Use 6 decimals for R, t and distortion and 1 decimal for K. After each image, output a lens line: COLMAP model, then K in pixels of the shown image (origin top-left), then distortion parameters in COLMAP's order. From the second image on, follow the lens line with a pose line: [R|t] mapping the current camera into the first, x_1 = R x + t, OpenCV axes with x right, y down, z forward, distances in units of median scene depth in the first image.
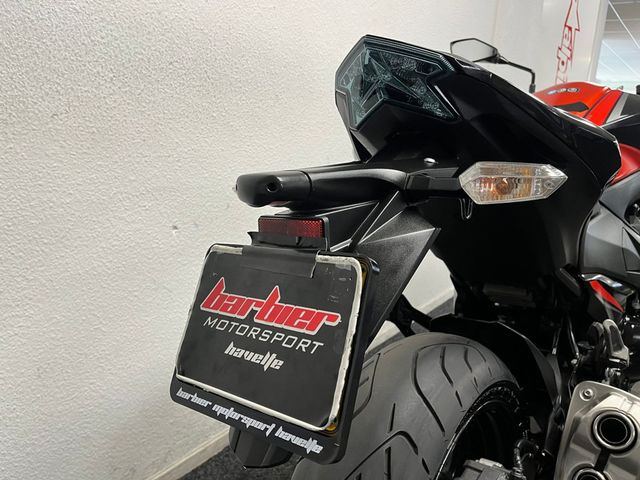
lens RADIAL K [[492.9, 0, 320.0], [0, 492.9, 240.7], [0, 0, 1]] dist [0.039575, -0.038347]
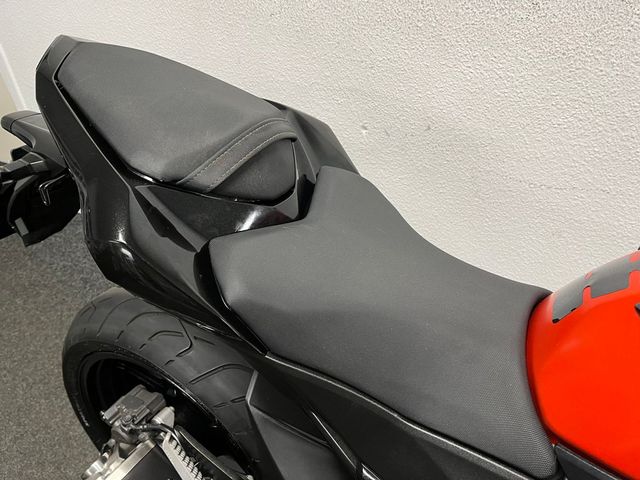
lens RADIAL K [[492.9, 0, 319.4], [0, 492.9, 239.7], [0, 0, 1]] dist [0.039575, -0.038347]
pose [[0.152528, 0.562579, -0.812551, 0.718143], [-0.209773, 0.821867, 0.529651, -0.381599], [0.965780, 0.089665, 0.243372, 0.662335]]
